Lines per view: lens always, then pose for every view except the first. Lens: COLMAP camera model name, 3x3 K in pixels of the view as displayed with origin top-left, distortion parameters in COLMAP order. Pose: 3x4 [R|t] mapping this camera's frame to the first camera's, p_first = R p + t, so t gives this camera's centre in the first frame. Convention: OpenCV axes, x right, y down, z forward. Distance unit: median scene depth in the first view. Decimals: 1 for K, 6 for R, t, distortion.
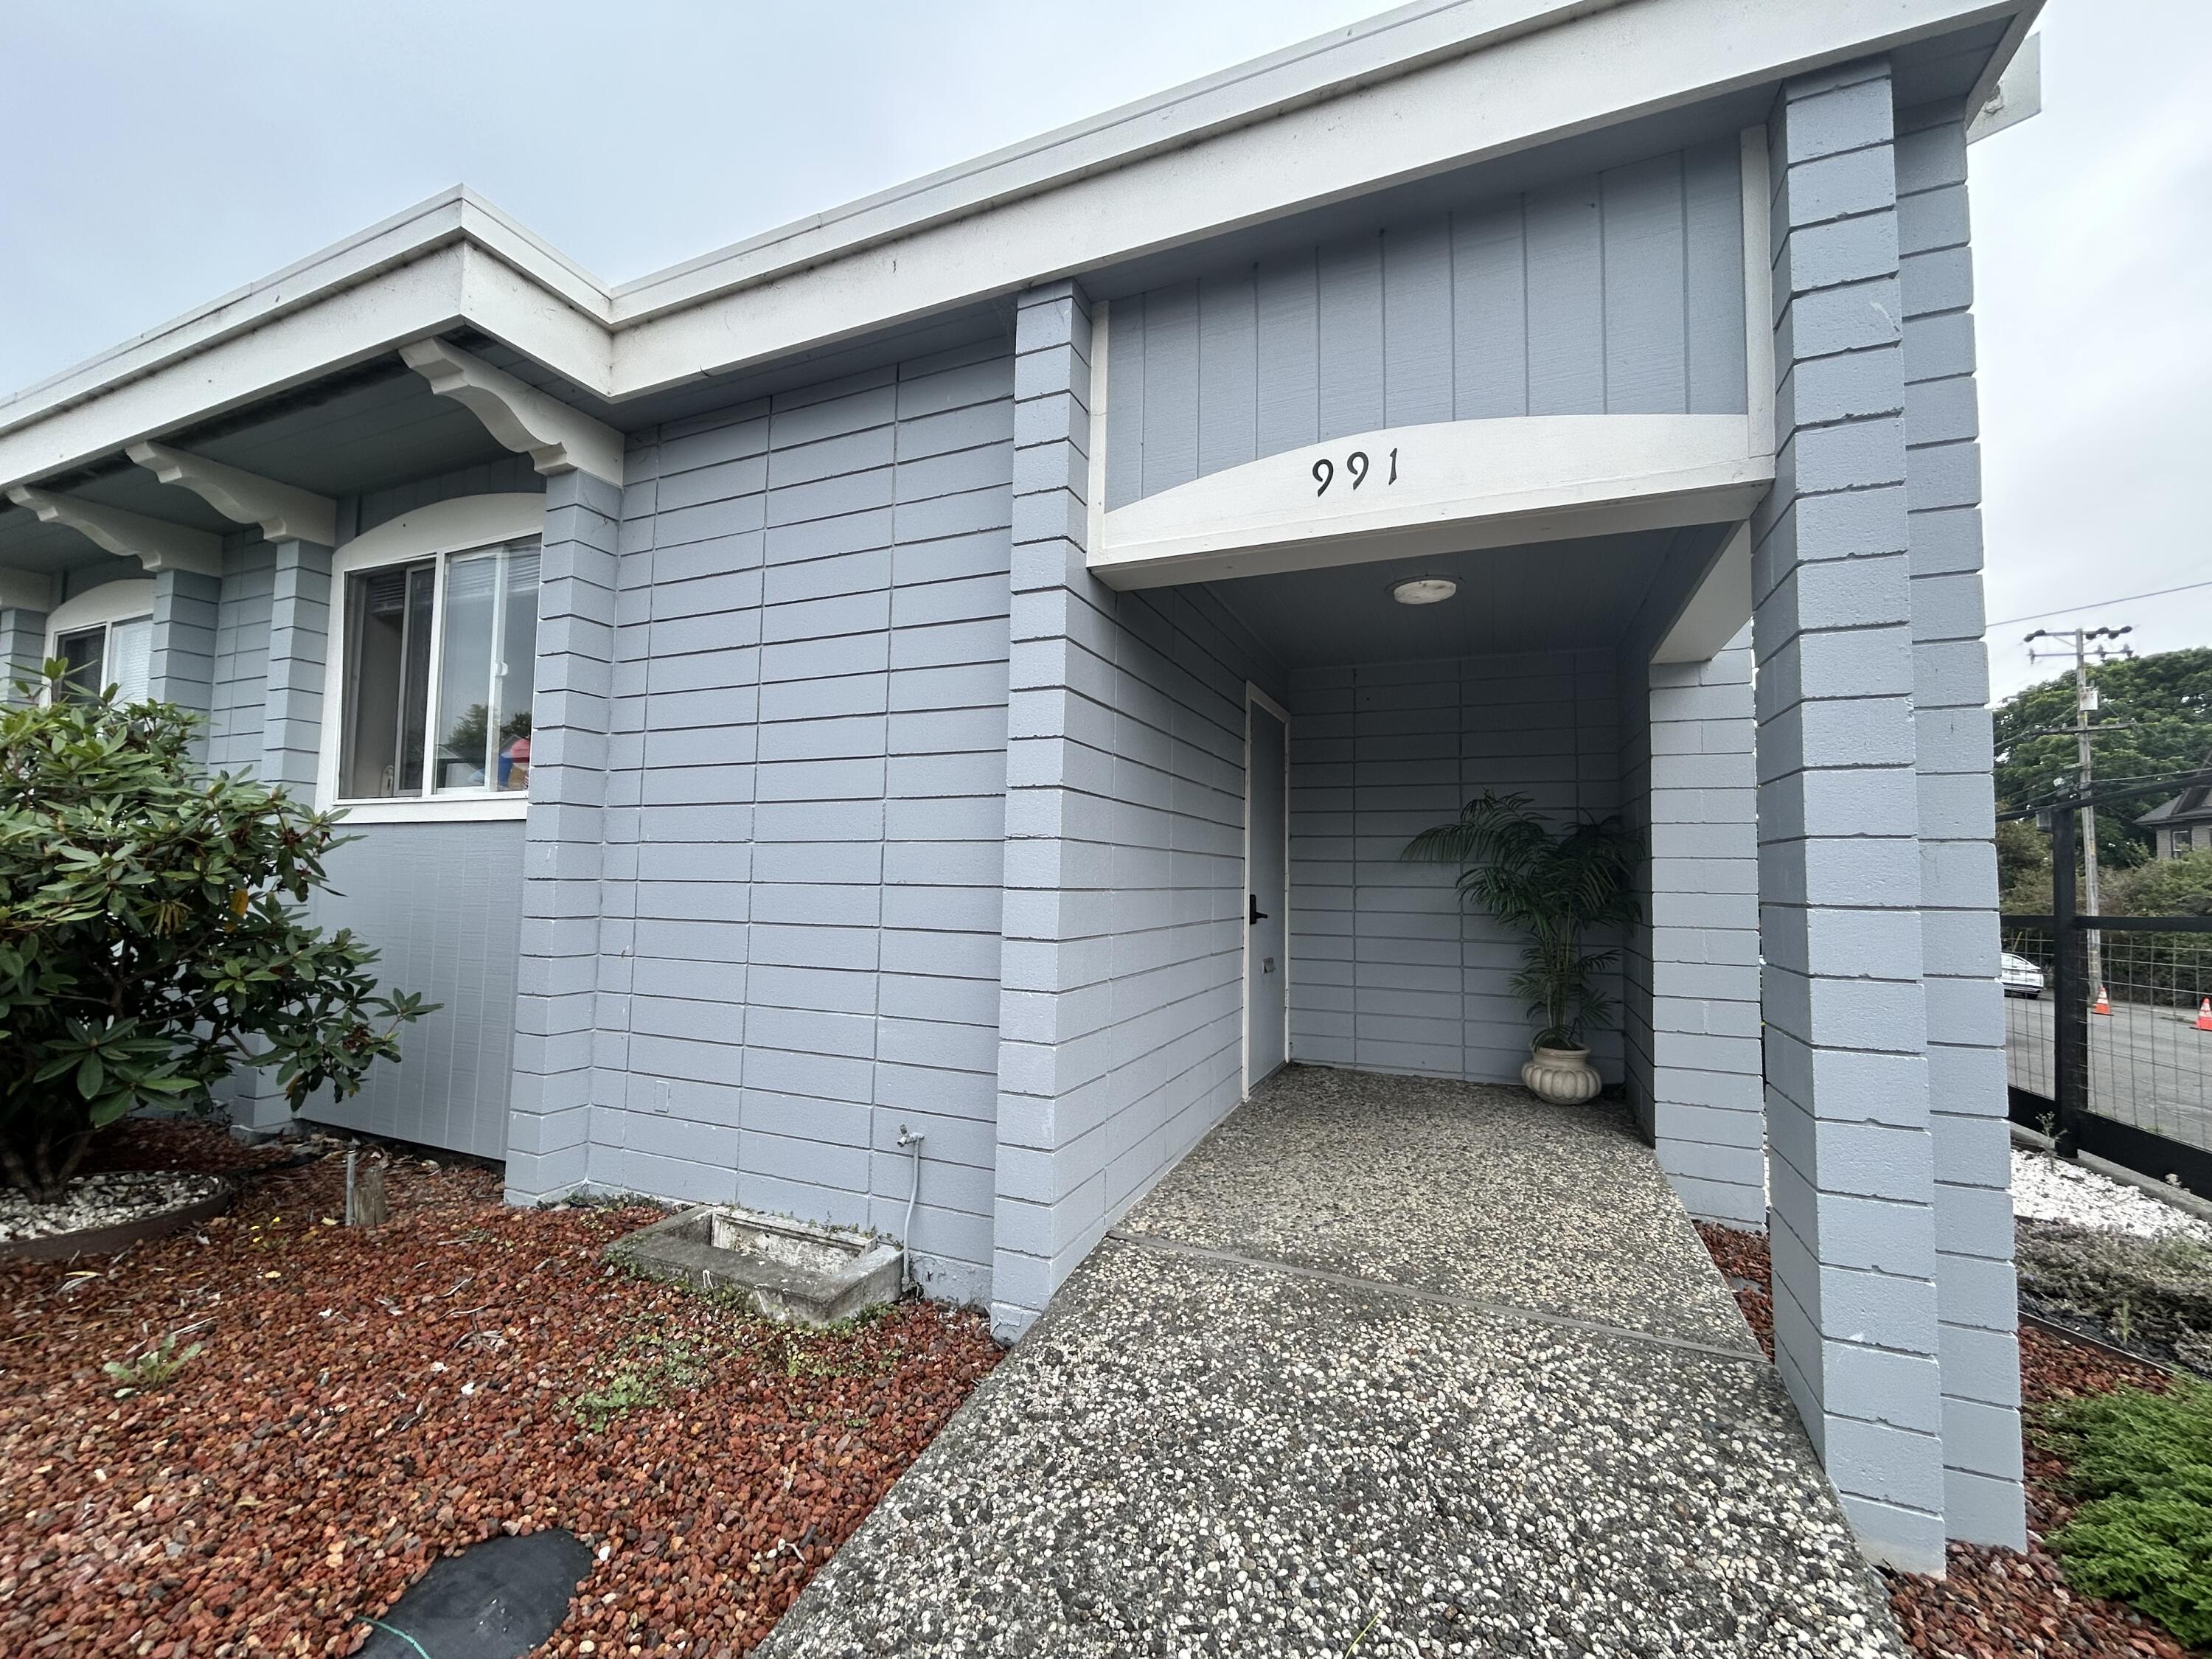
lens RADIAL K [[895.2, 0, 1106.0], [0, 895.2, 829.5], [0, 0, 1]] dist [-0.002246, -0.000055]
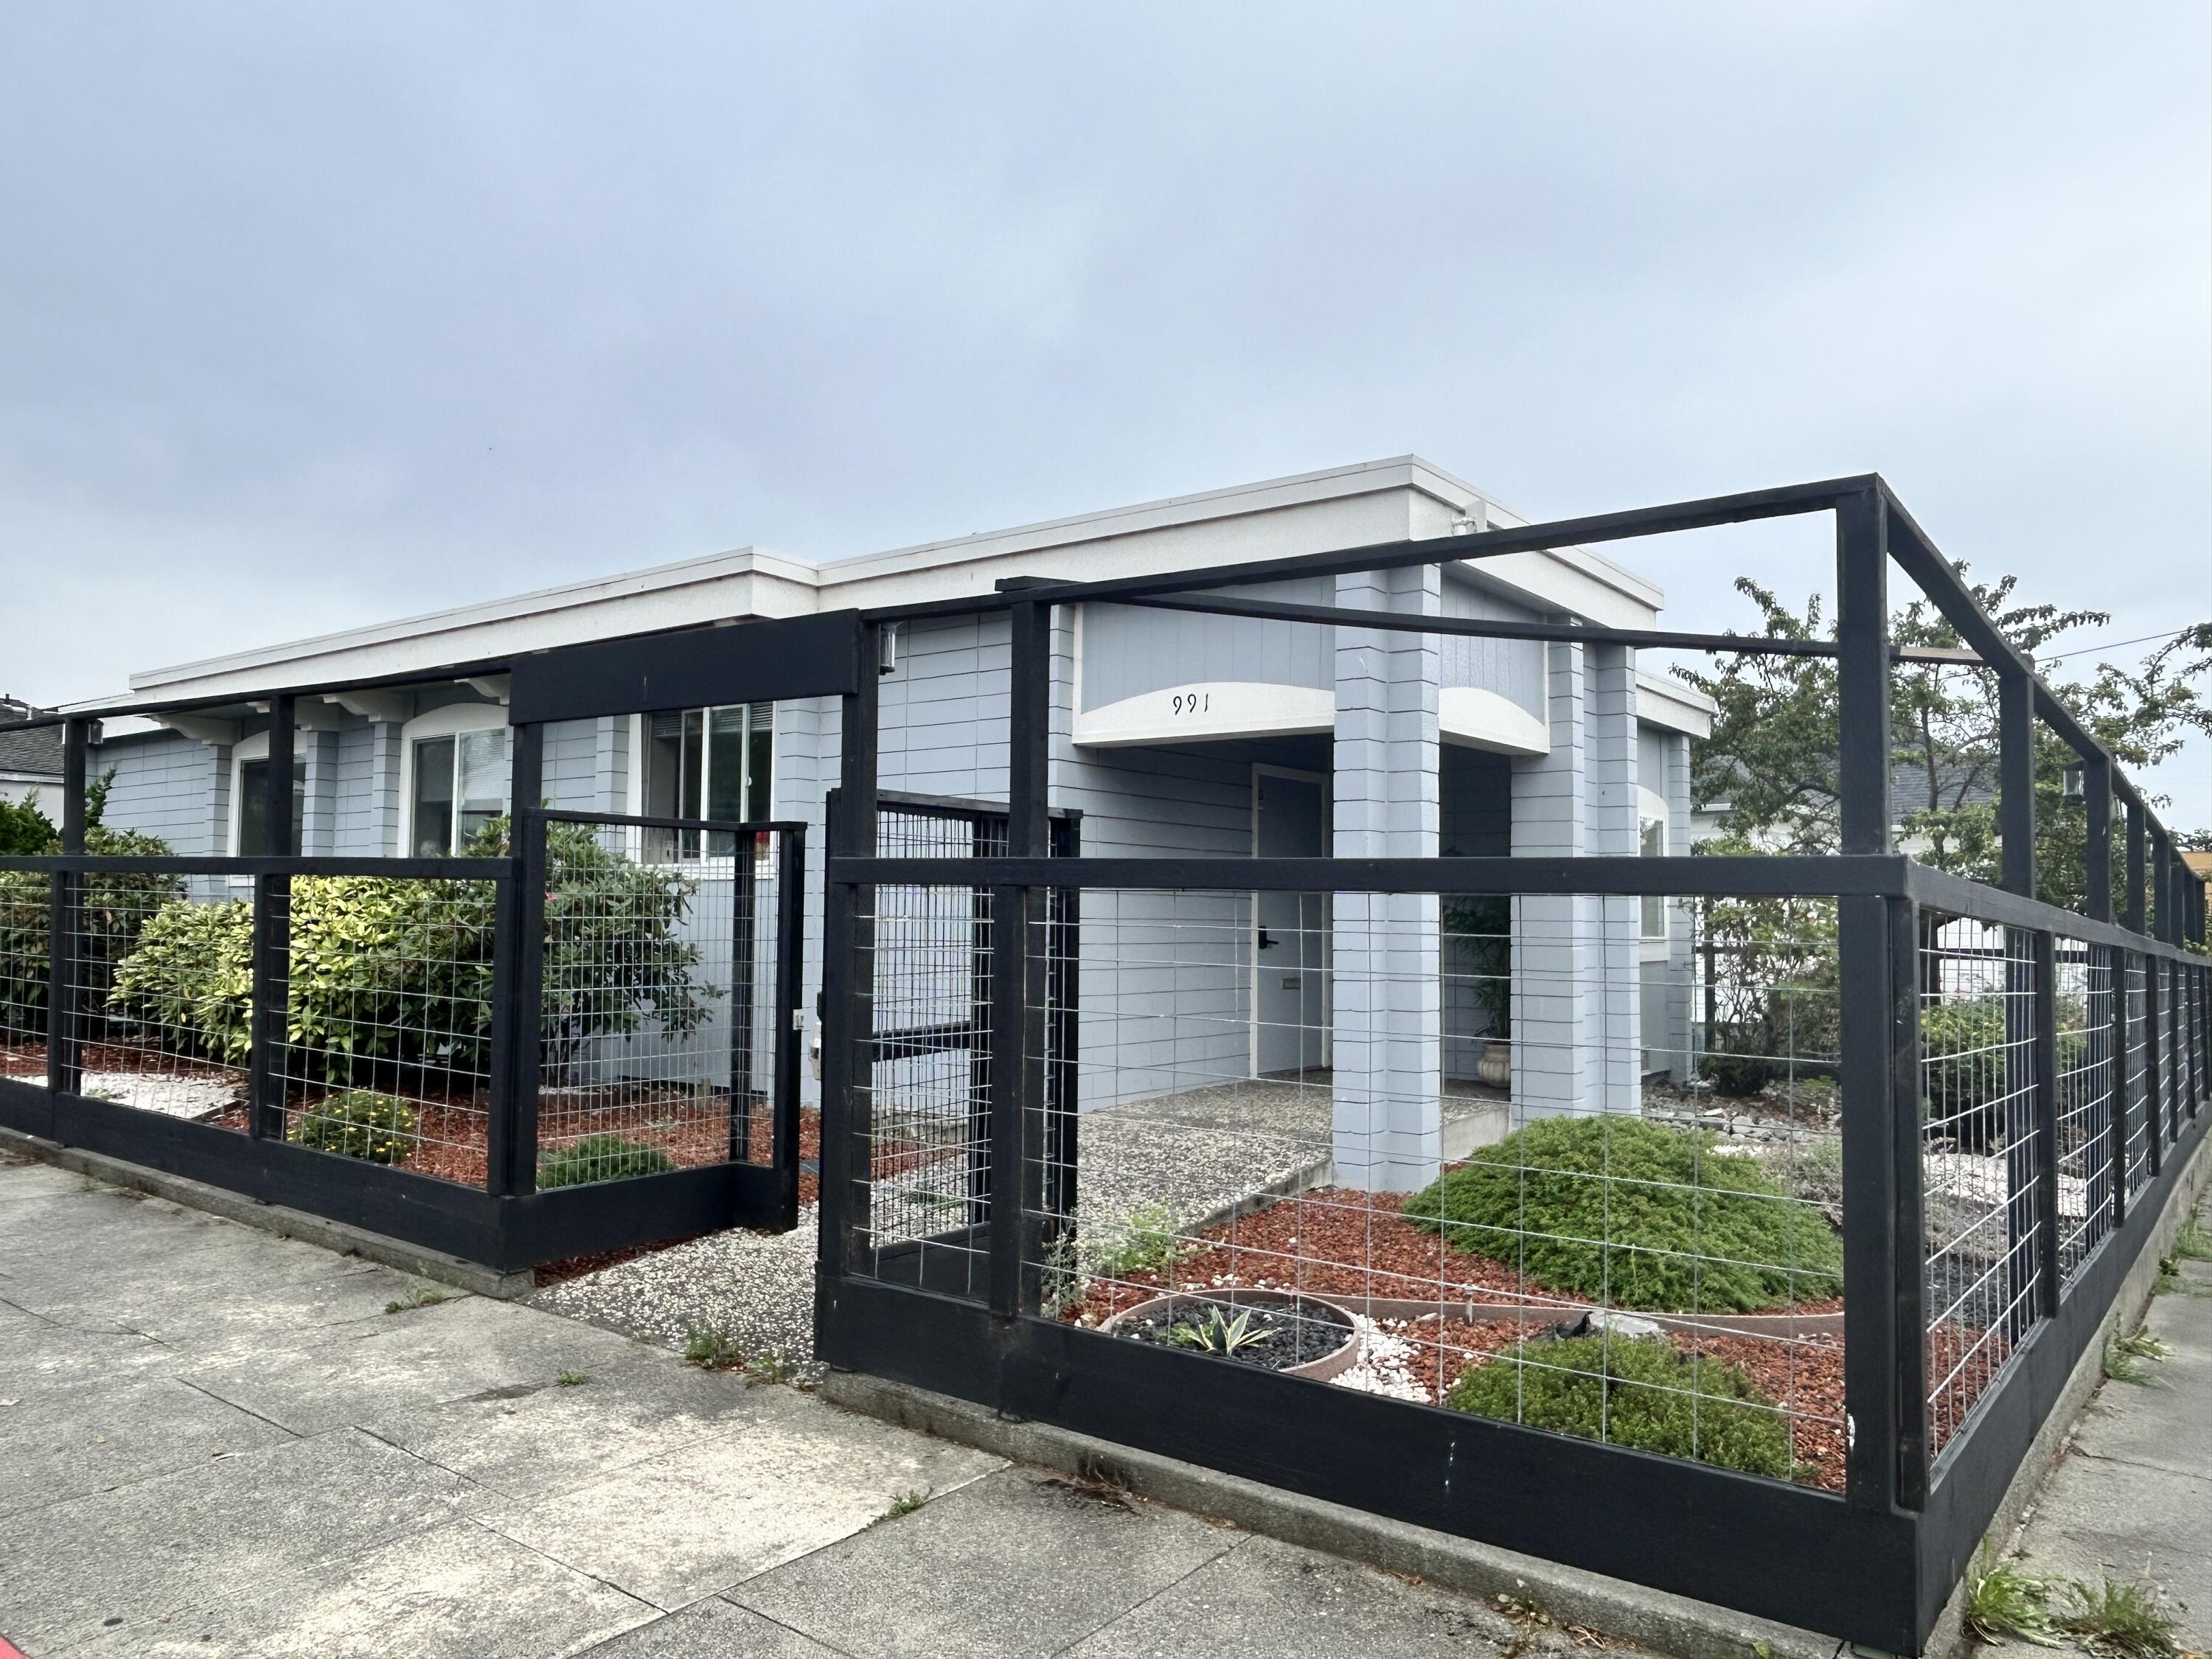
lens RADIAL K [[1573.4, 0, 1106.0], [0, 1573.4, 829.5], [0, 0, 1]] dist [0.001489, 0.000019]
pose [[0.972178, -0.018202, -0.233533, 0.722370], [0.016696, 0.999825, -0.008421, -0.078720], [0.233646, 0.004287, 0.972312, -1.929548]]
